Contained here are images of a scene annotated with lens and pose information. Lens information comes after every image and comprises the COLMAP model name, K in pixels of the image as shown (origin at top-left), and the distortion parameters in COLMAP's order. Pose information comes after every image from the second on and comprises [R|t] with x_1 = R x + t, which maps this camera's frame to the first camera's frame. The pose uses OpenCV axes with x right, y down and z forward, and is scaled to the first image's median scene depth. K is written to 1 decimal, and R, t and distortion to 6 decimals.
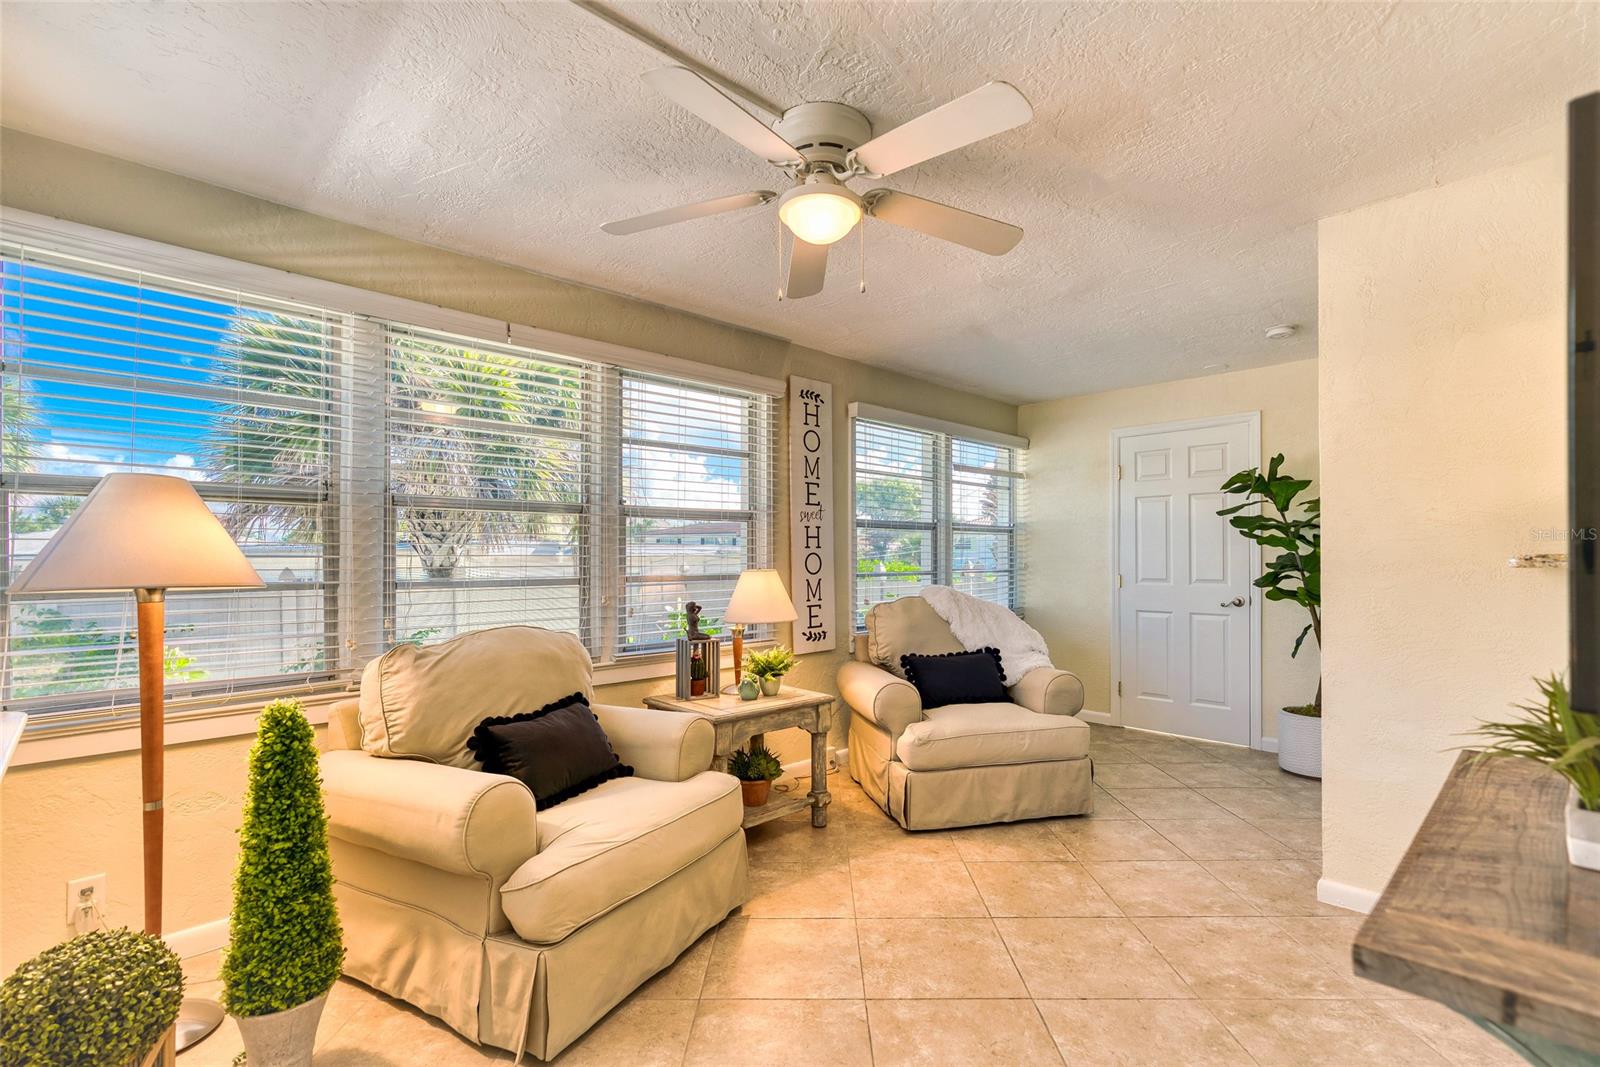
lens RADIAL K [[741.8, 0, 811.3], [0, 741.8, 553.3], [0, 0, 1]] dist [-0.027115, 0.024802]
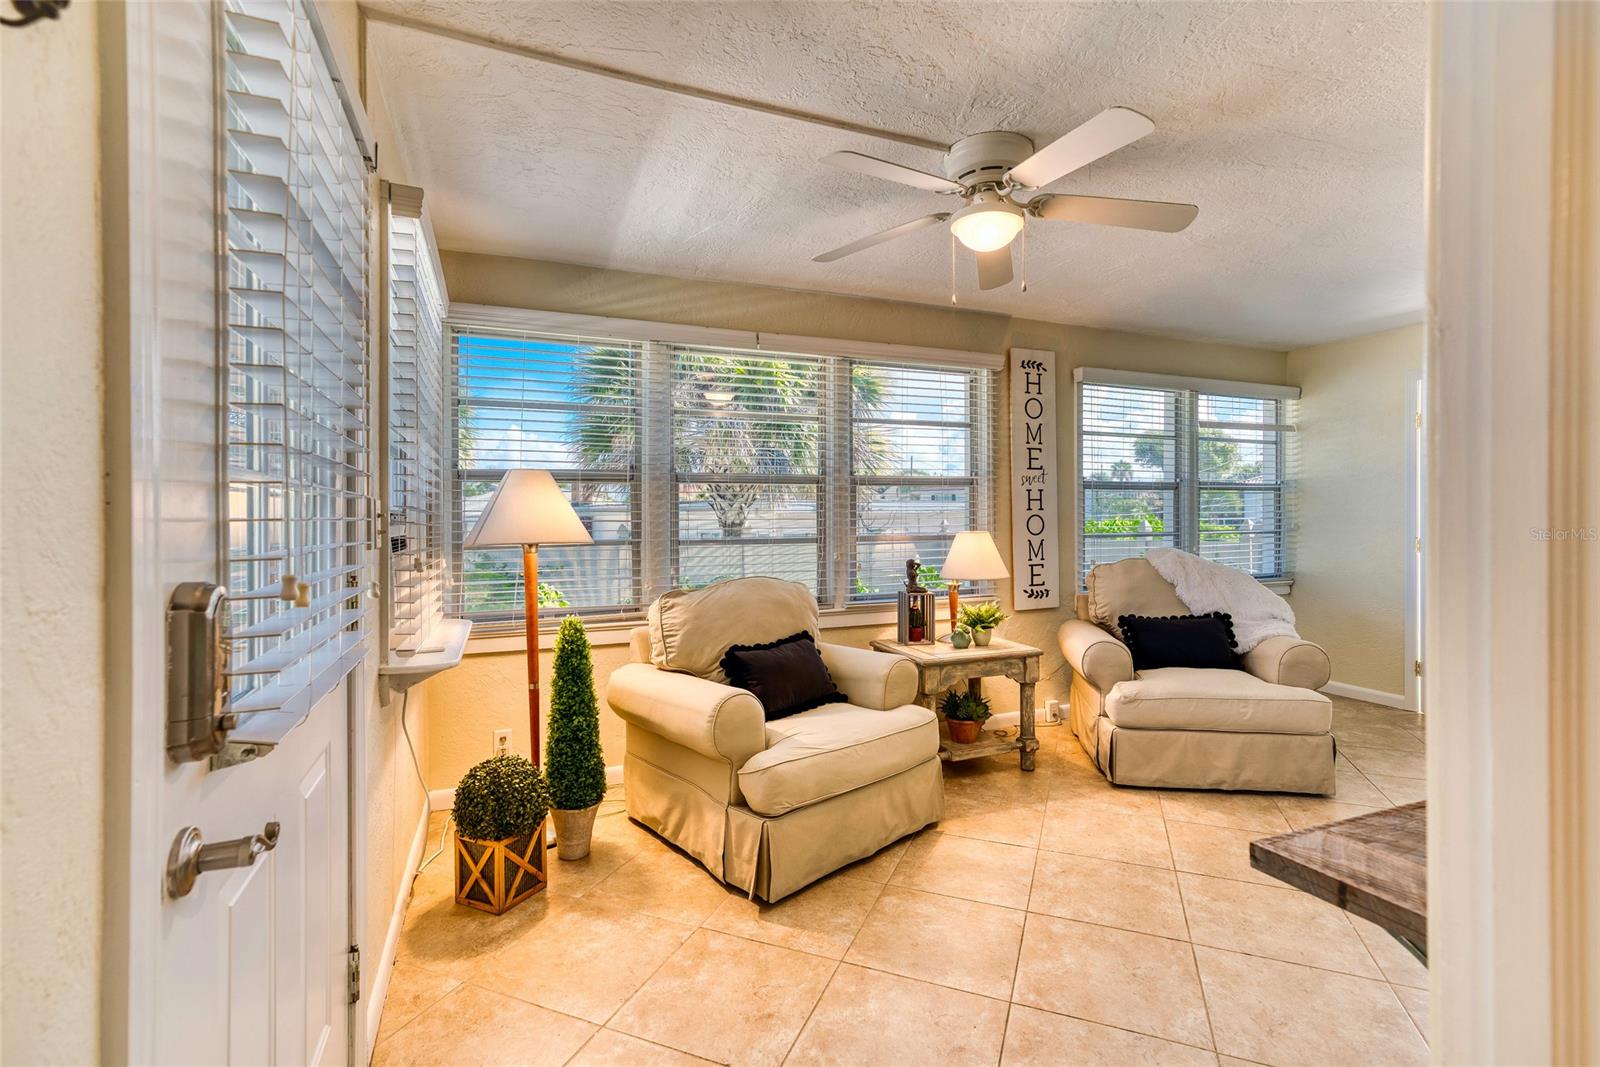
lens RADIAL K [[727.7, 0, 805.2], [0, 727.7, 521.6], [0, 0, 1]] dist [-0.018750, 0.015254]
pose [[0.928250, 0.002652, -0.371948, 0.106613], [0.003980, 0.999847, 0.017061, -0.012640], [0.371936, -0.017317, 0.928097, -0.100557]]
